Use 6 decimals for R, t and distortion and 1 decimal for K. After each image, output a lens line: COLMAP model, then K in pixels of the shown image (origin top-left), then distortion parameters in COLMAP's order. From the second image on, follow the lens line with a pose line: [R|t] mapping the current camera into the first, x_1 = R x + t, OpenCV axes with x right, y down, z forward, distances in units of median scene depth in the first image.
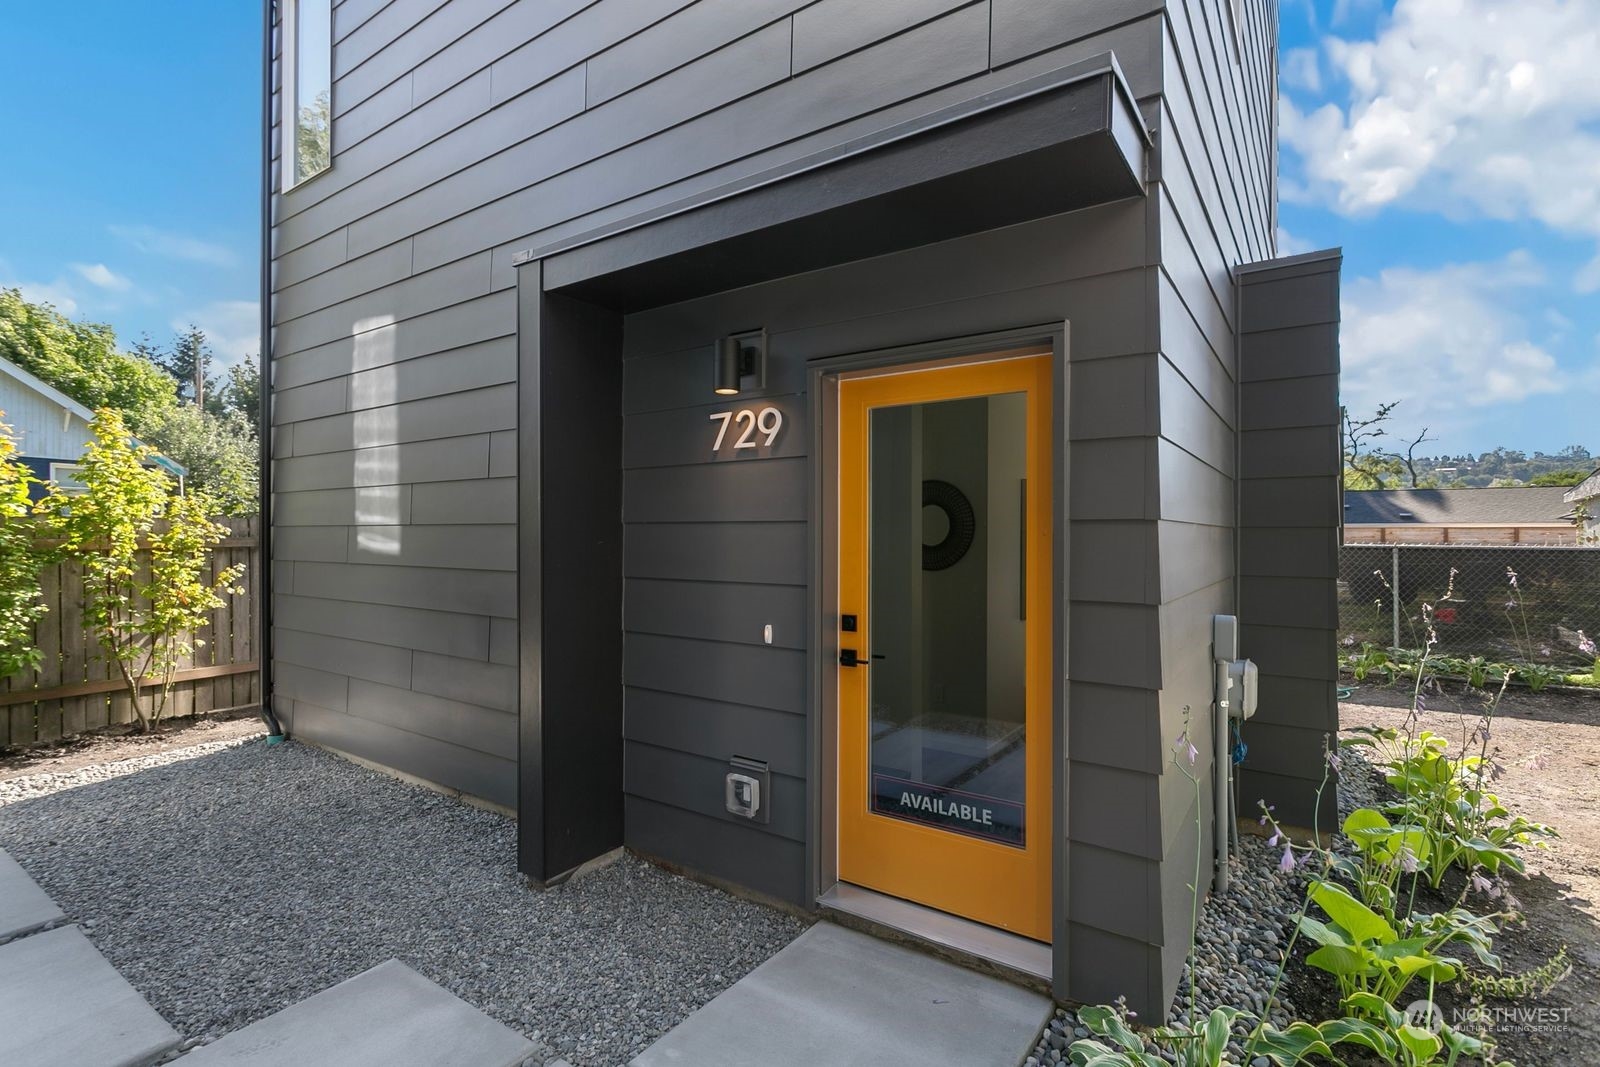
lens RADIAL K [[766.1, 0, 800.0], [0, 766.1, 533.5], [0, 0, 1]] dist [-0.000562, -0.000176]
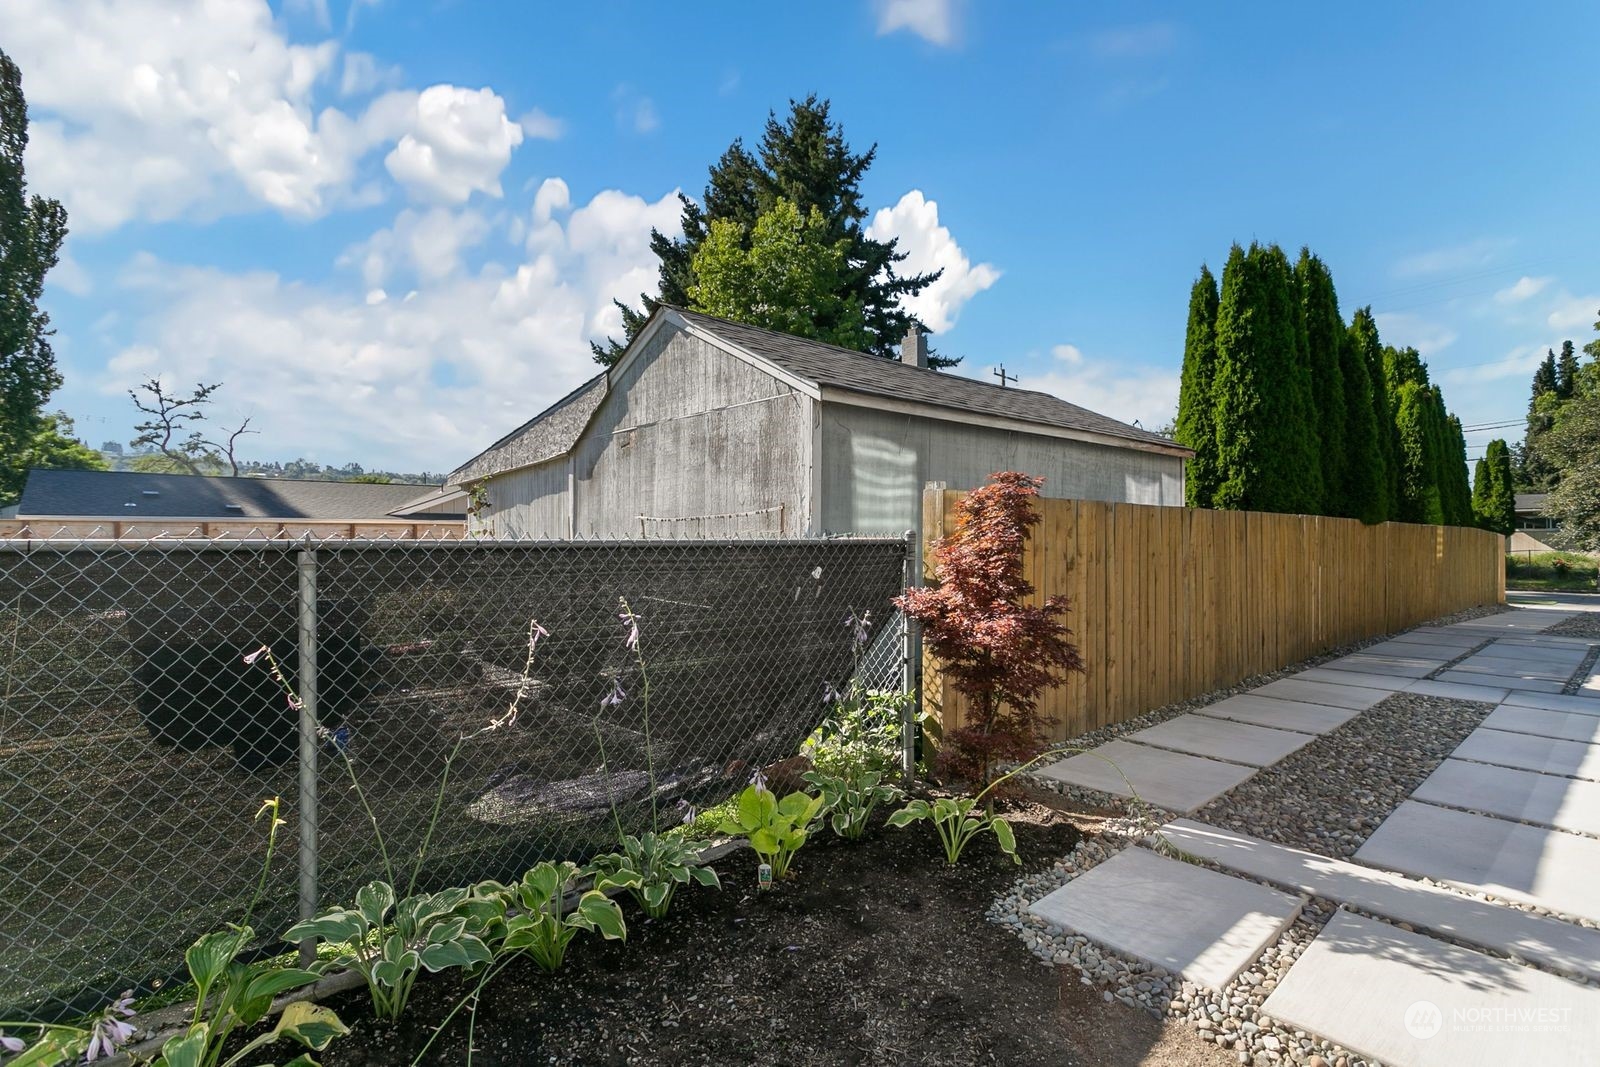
lens RADIAL K [[766.1, 0, 800.0], [0, 766.1, 533.5], [0, 0, 1]] dist [-0.000562, -0.000176]
pose [[0.251103, 0.001553, 0.967959, 0.475006], [-0.001716, 0.999998, -0.001159, 0.011608], [-0.967959, -0.001370, 0.251105, 0.651407]]
